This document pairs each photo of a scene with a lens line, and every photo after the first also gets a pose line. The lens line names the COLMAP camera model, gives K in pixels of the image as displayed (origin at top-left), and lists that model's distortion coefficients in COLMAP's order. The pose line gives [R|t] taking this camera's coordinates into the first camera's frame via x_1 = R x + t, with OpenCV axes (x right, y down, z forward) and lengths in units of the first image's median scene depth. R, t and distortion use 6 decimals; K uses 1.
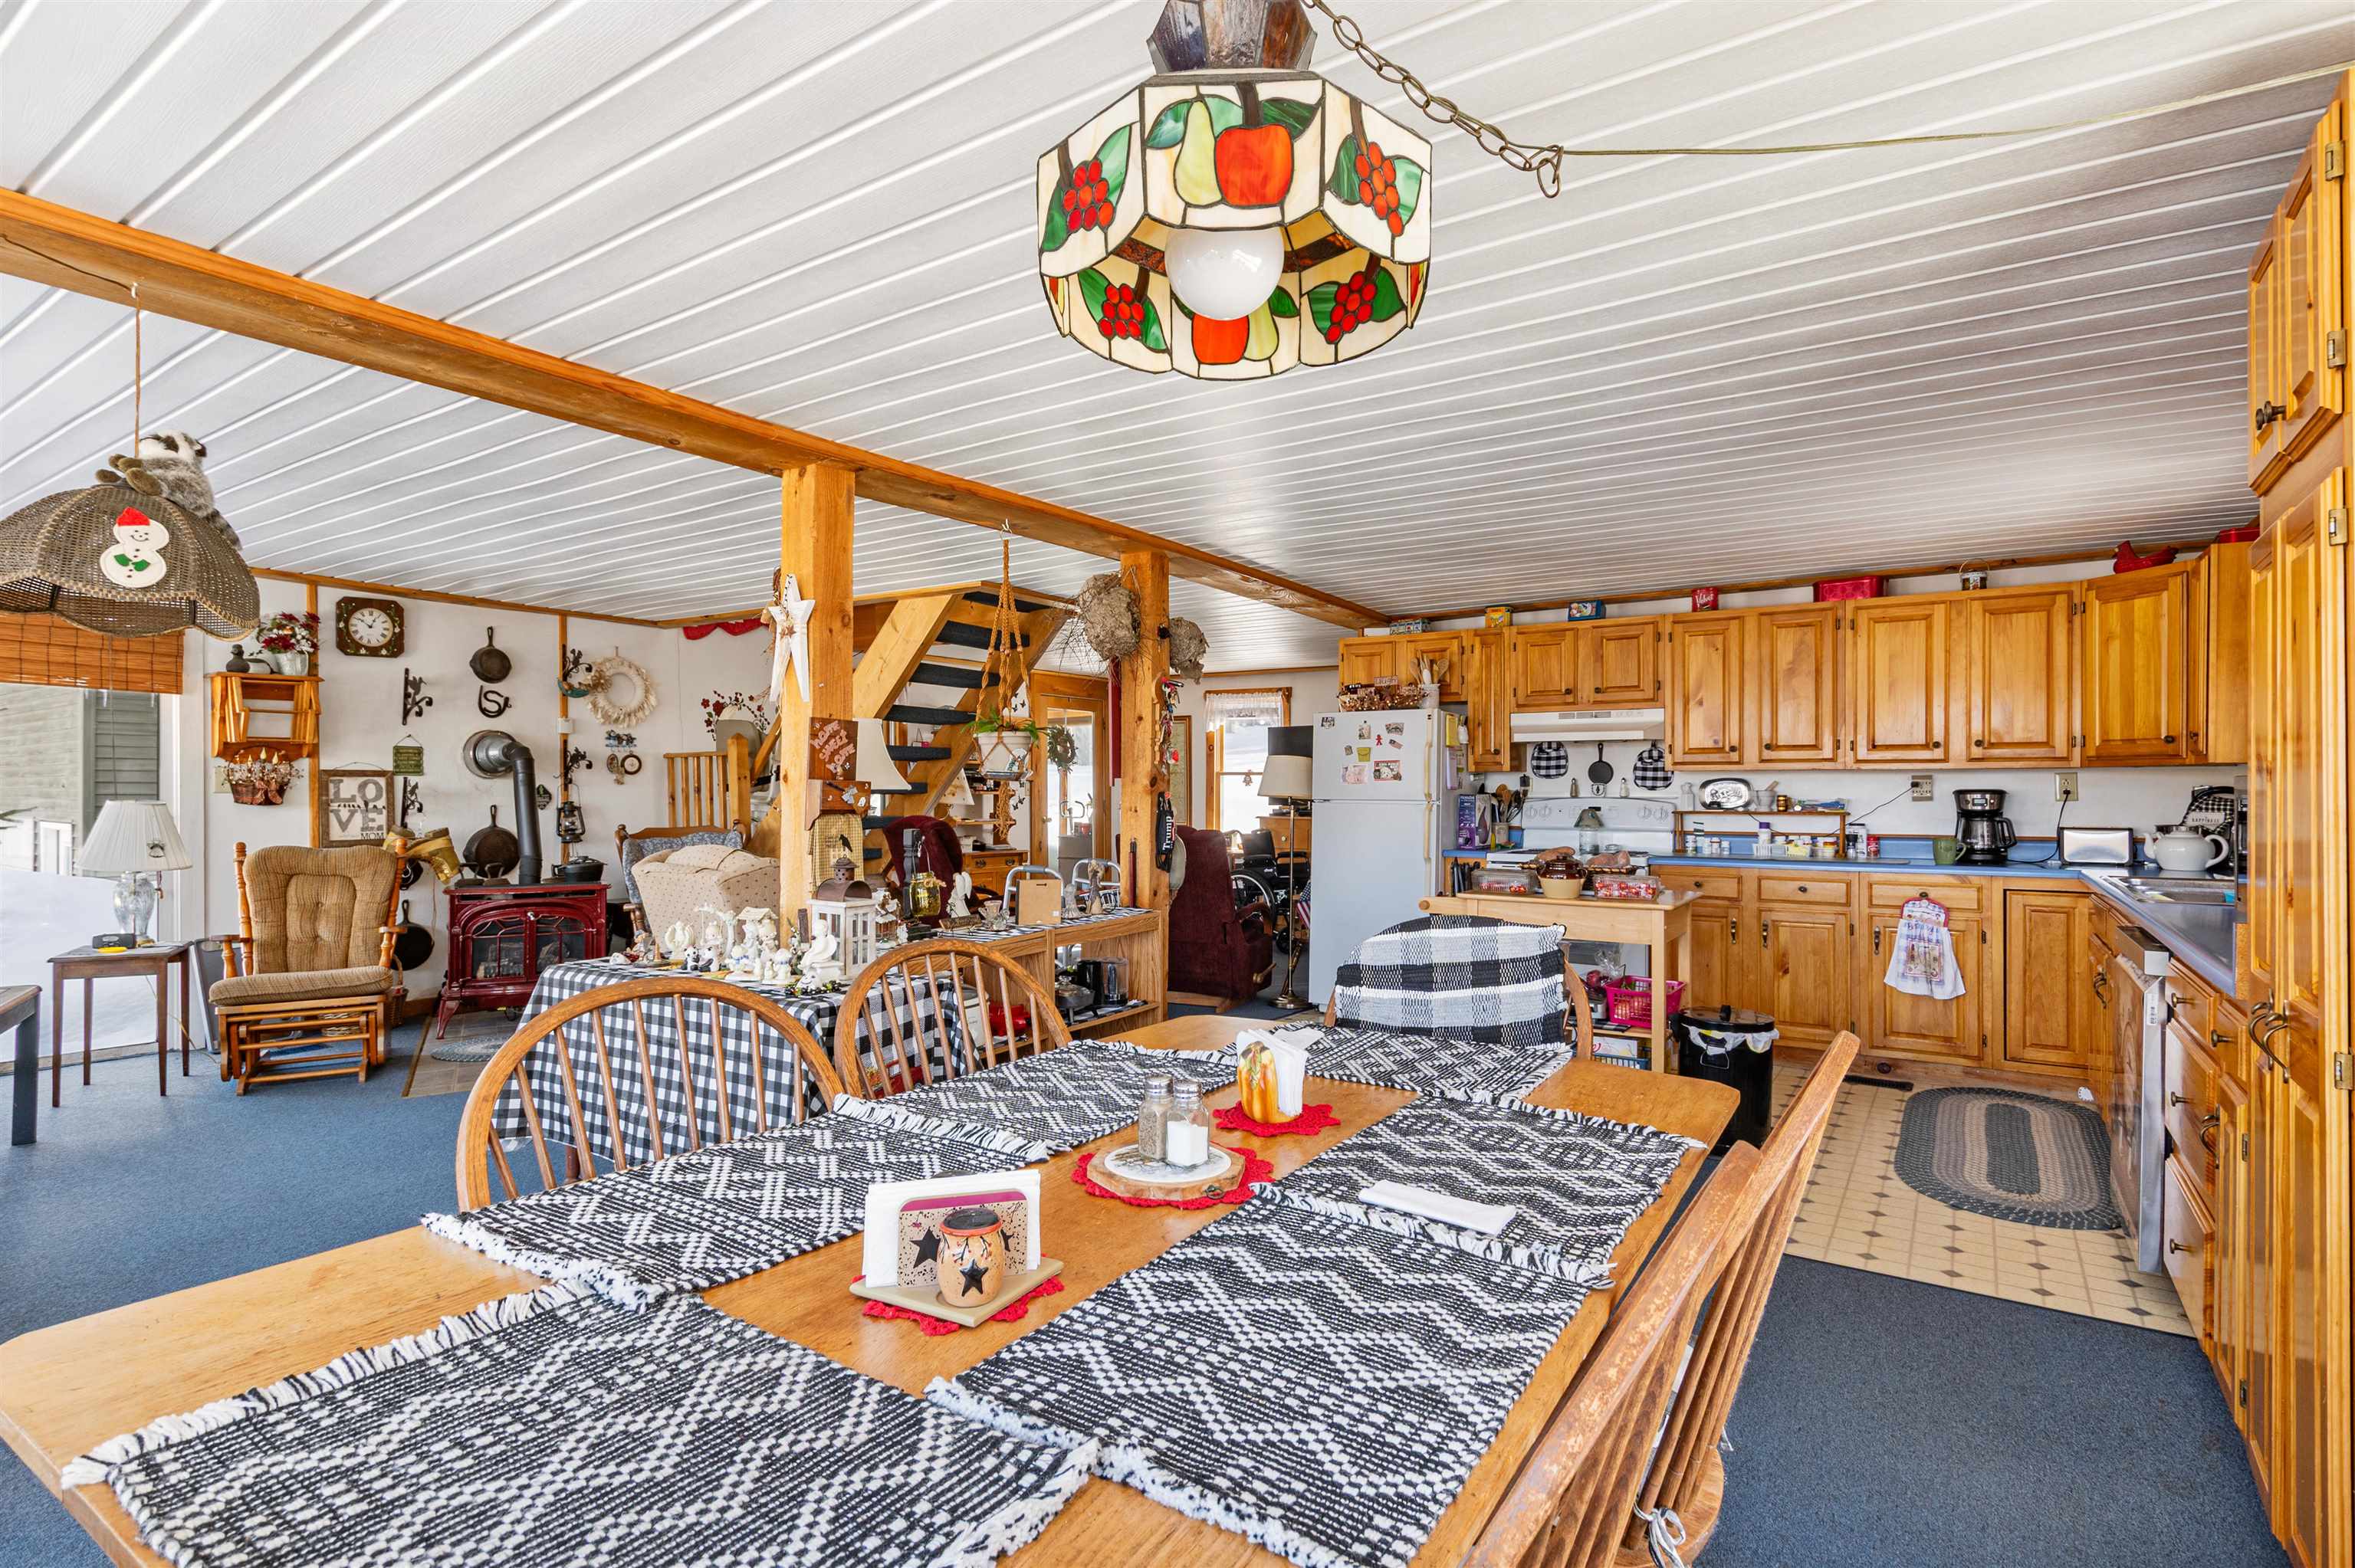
lens RADIAL K [[1147.5, 0, 1181.1], [0, 1147.5, 783.9], [0, 0, 1]] dist [0.003447, 0.000968]
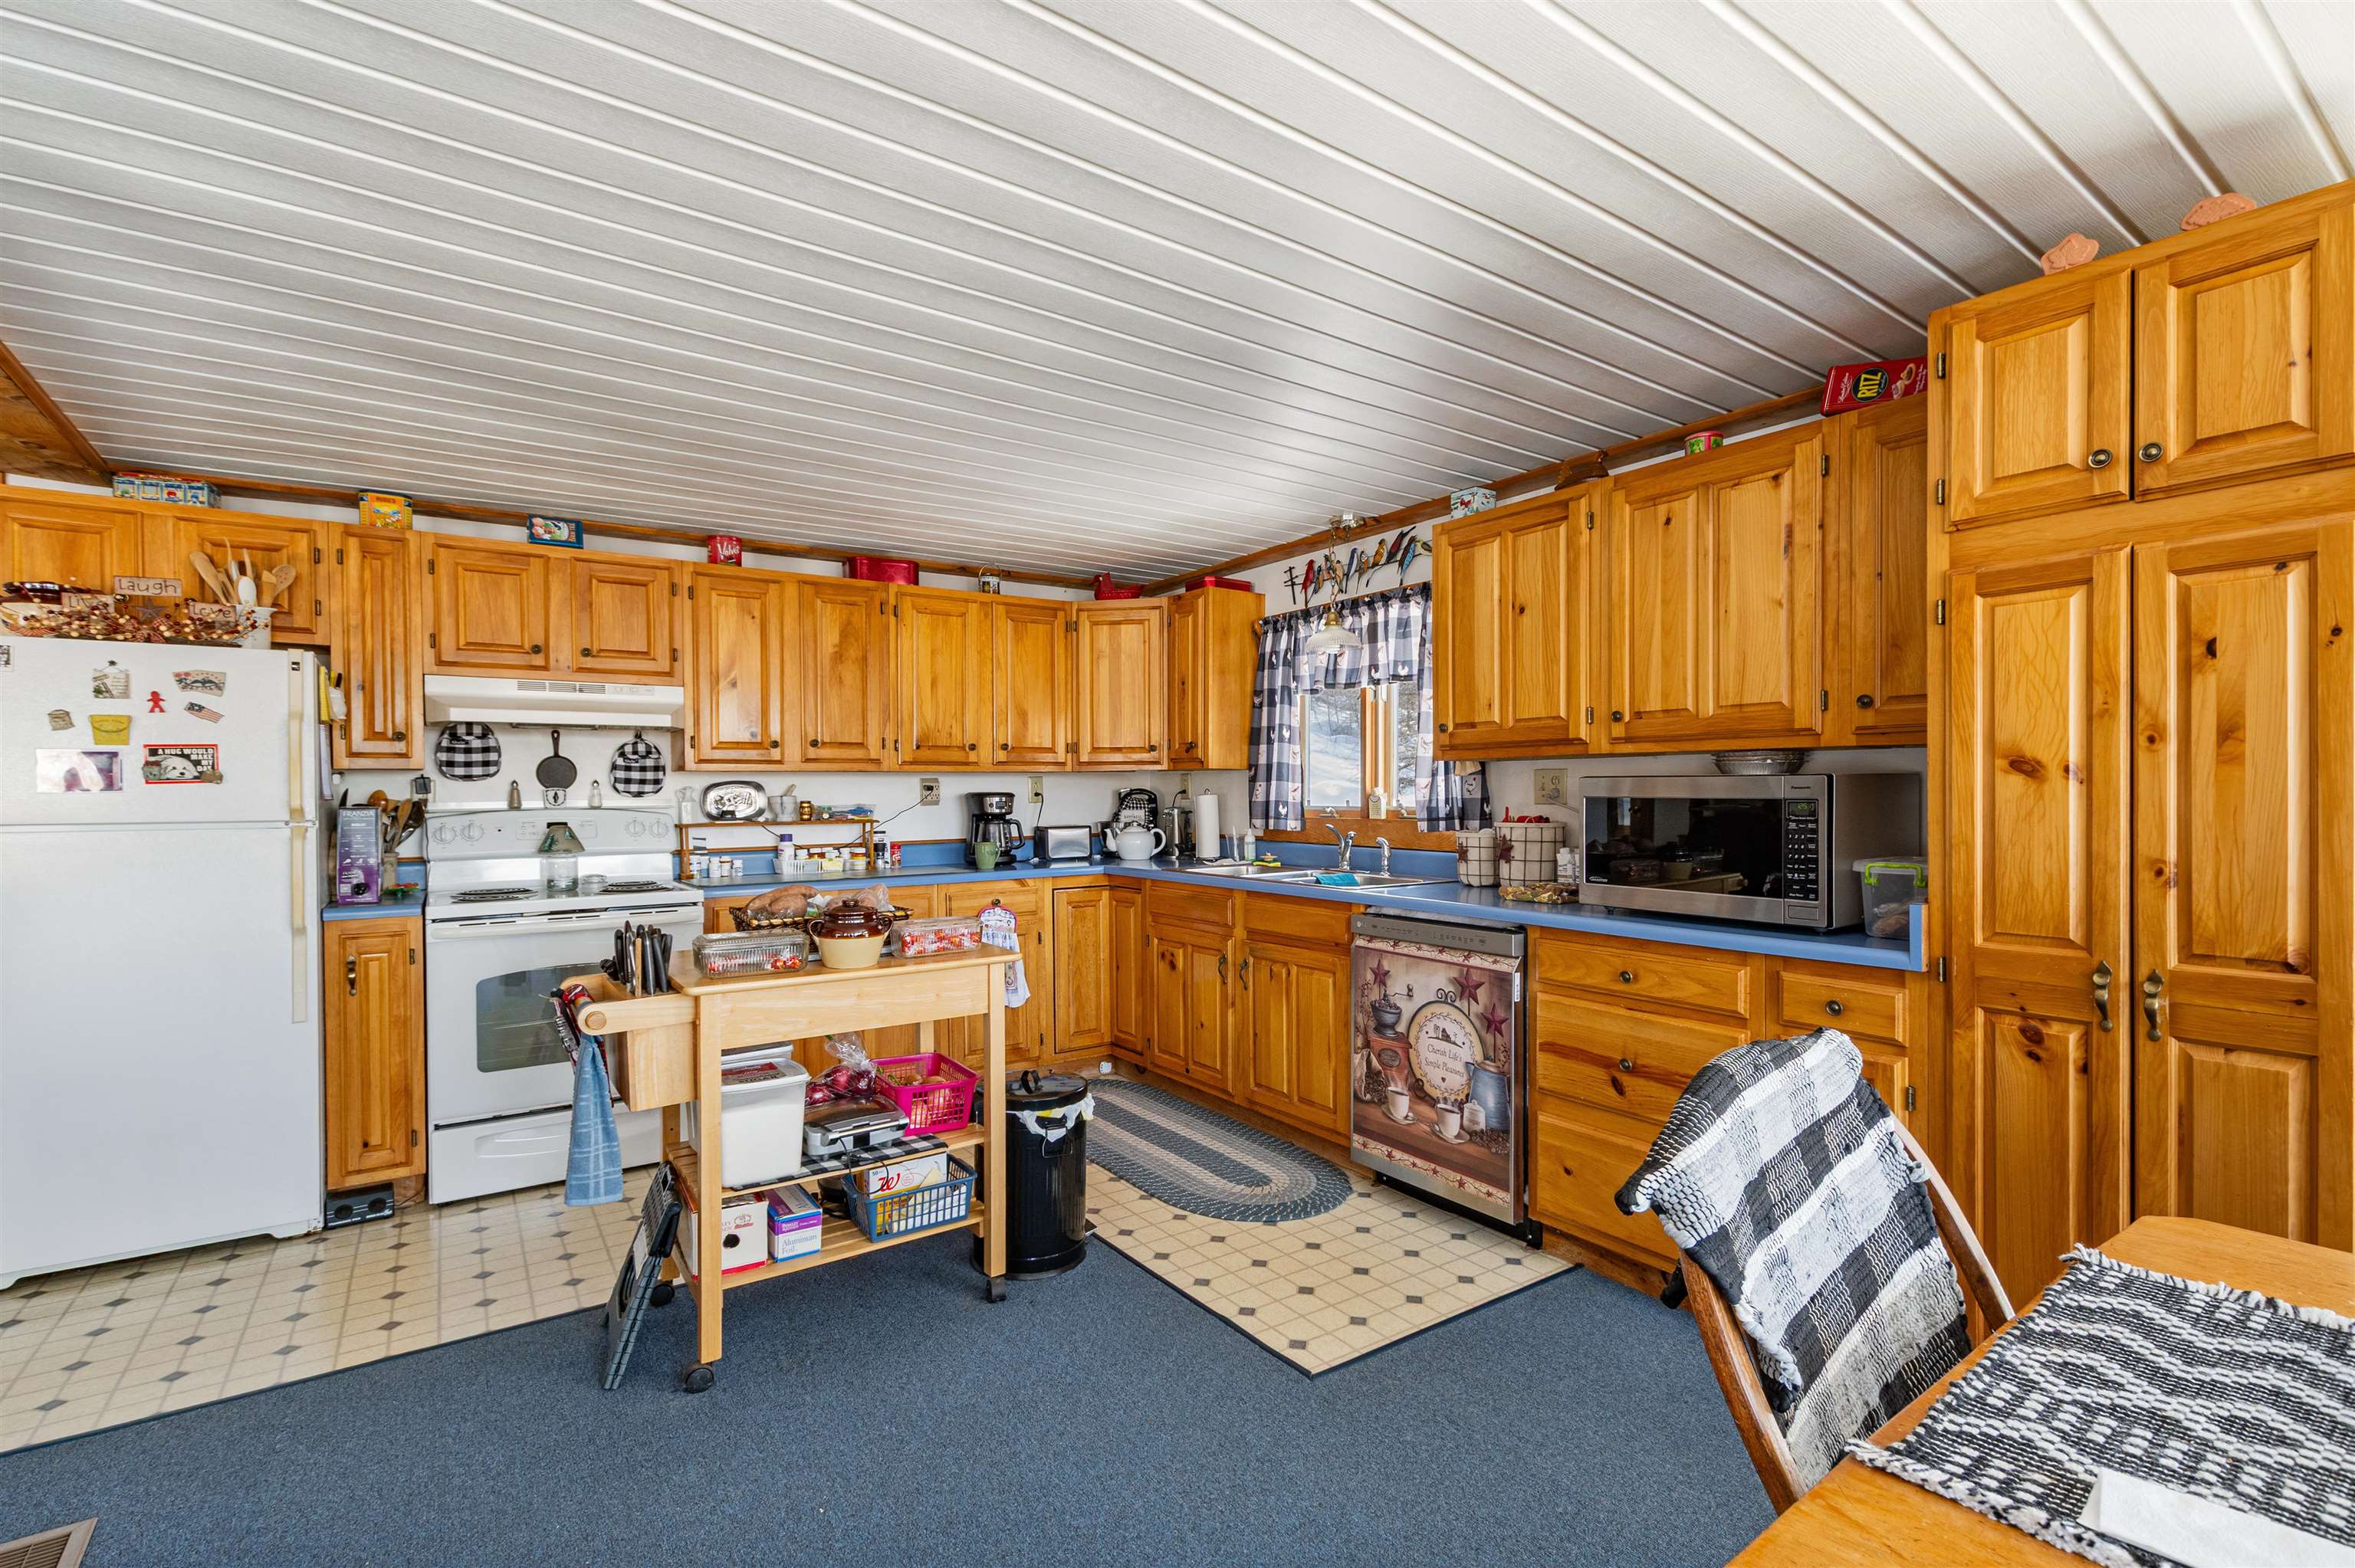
lens RADIAL K [[1069.2, 0, 1193.5], [0, 1069.2, 798.0], [0, 0, 1]] dist [0.001070, -0.000402]
pose [[0.351371, -0.010800, 0.936174, -0.113394], [0.003829, 0.999942, 0.010098, 0.000581], [-0.936228, 0.000037, 0.351392, 0.446491]]
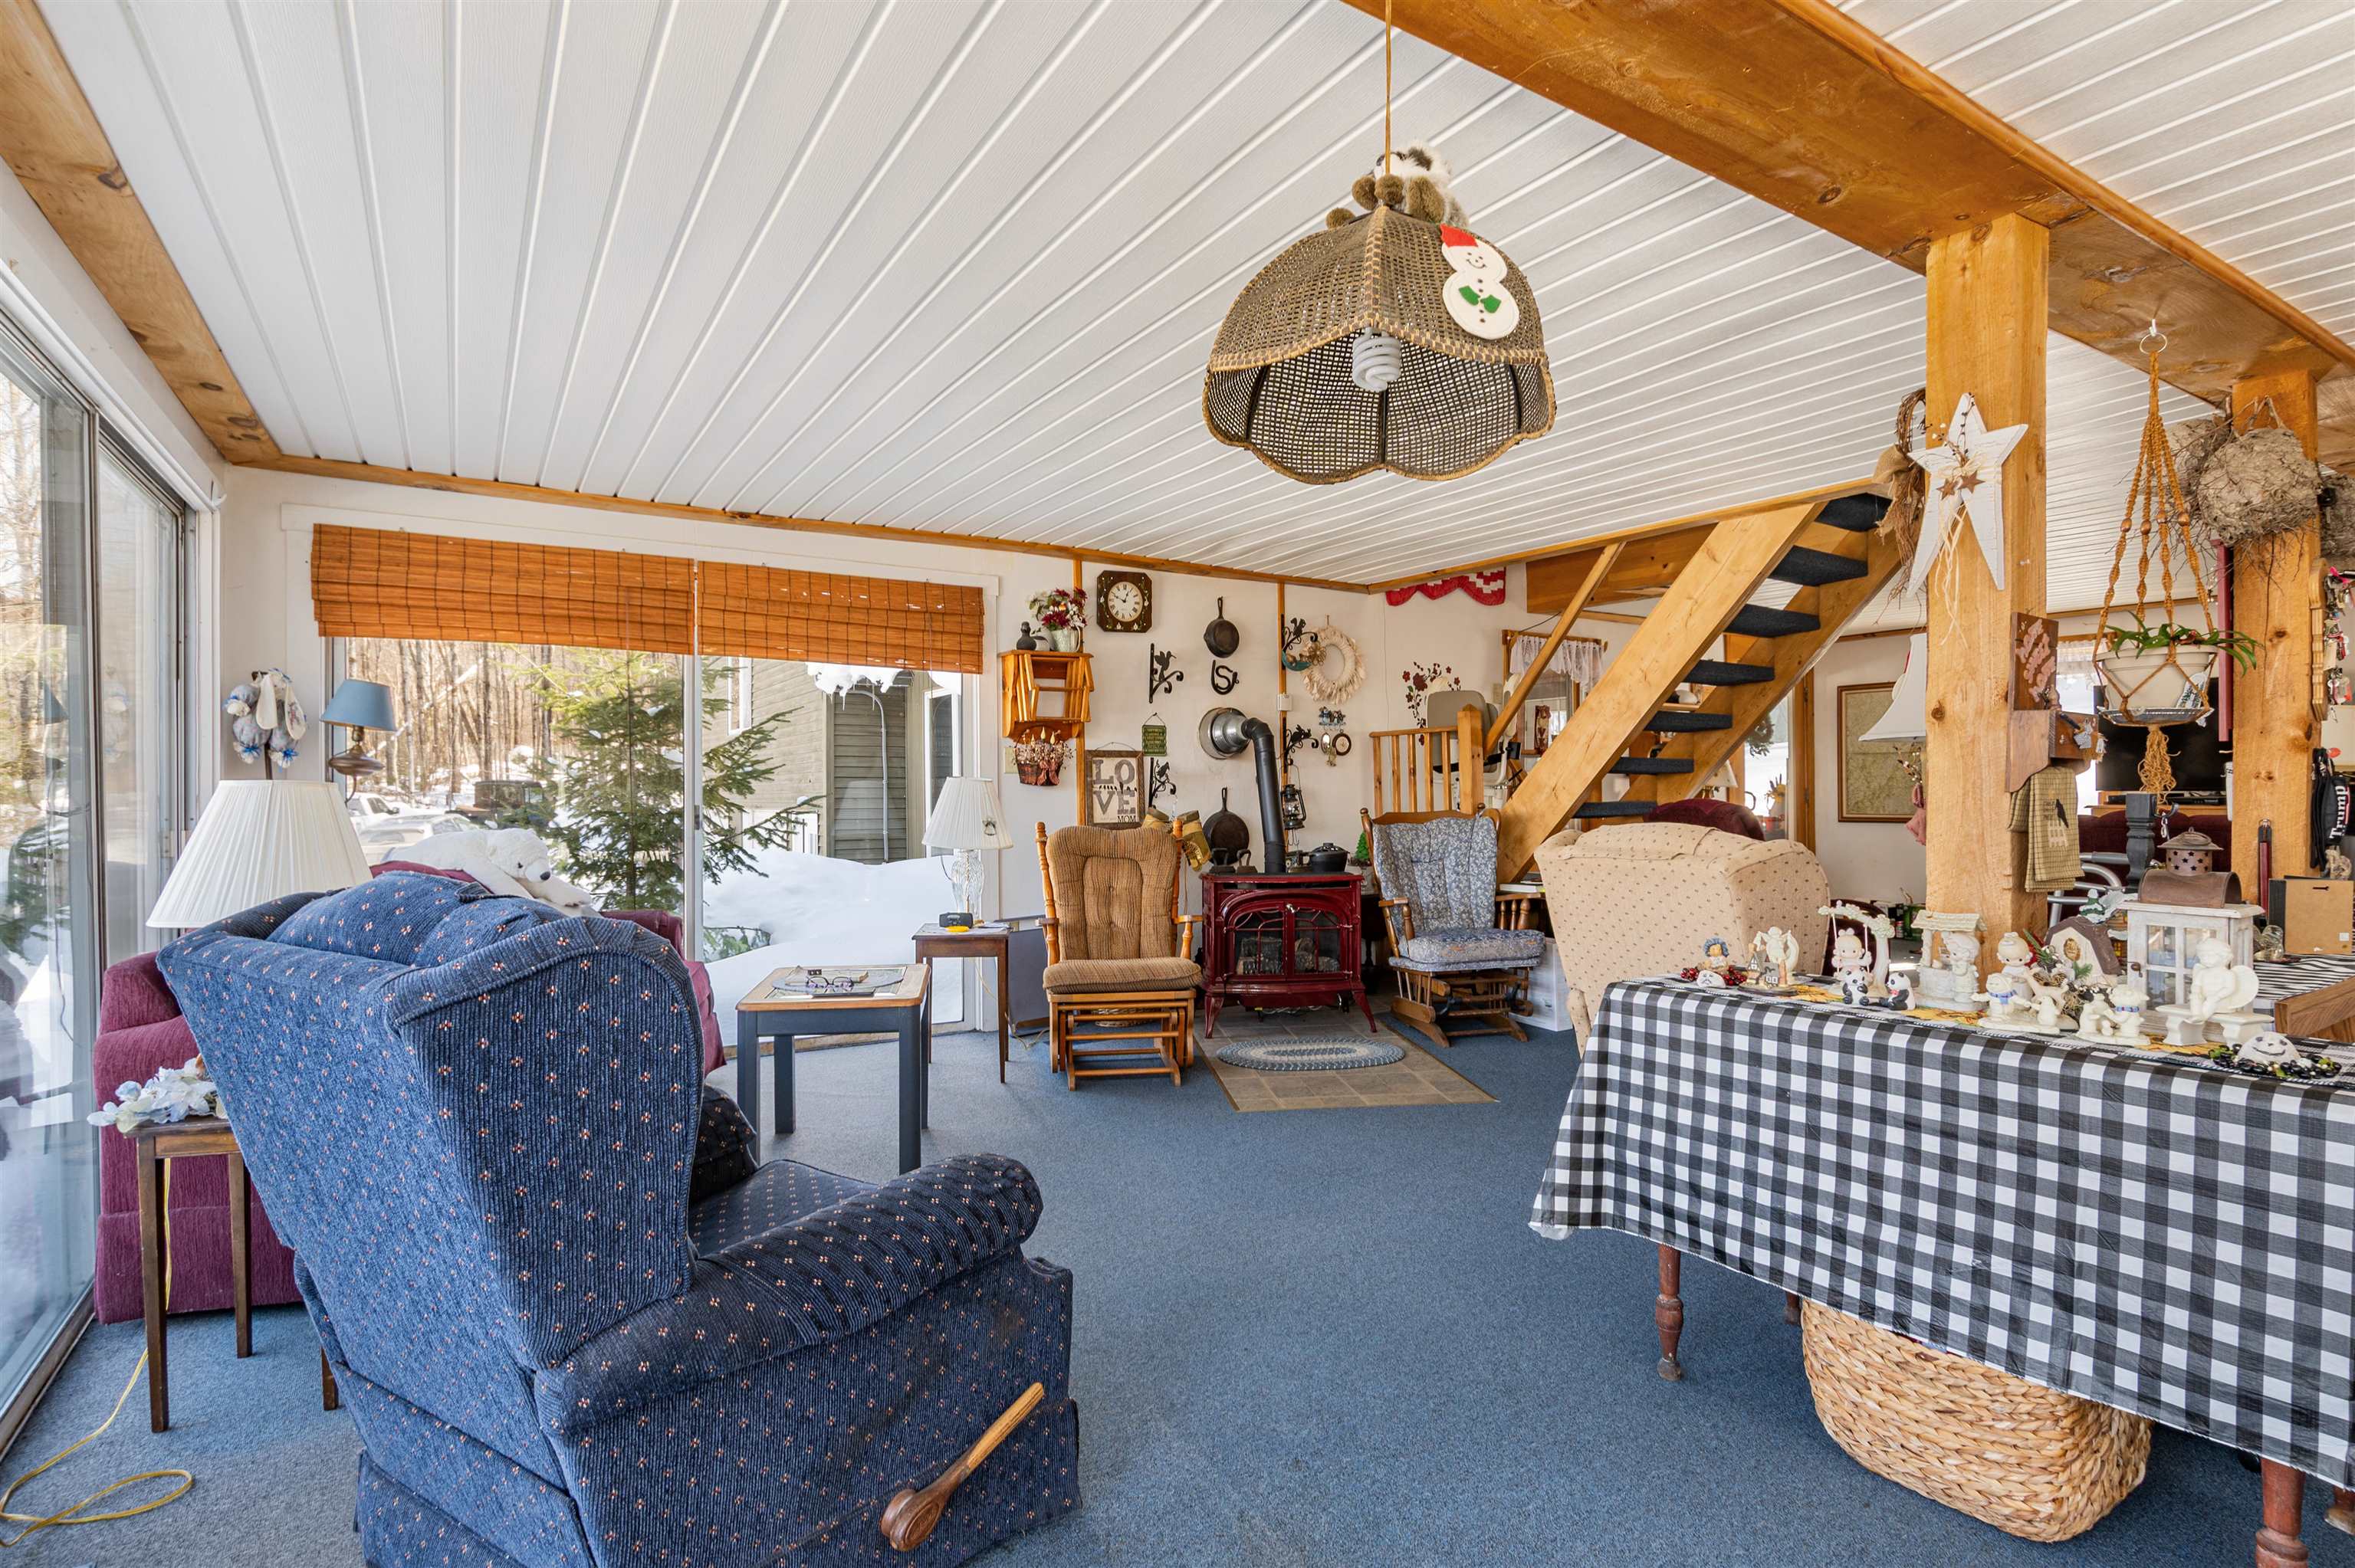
lens RADIAL K [[1147.5, 0, 1189.9], [0, 1147.5, 785.9], [0, 0, 1]] dist [0.003447, 0.000968]
pose [[0.921584, -0.008283, -0.388091, -0.291173], [0.008347, 0.999964, -0.001521, 0.020217], [0.388089, -0.001837, 0.921620, 0.141211]]
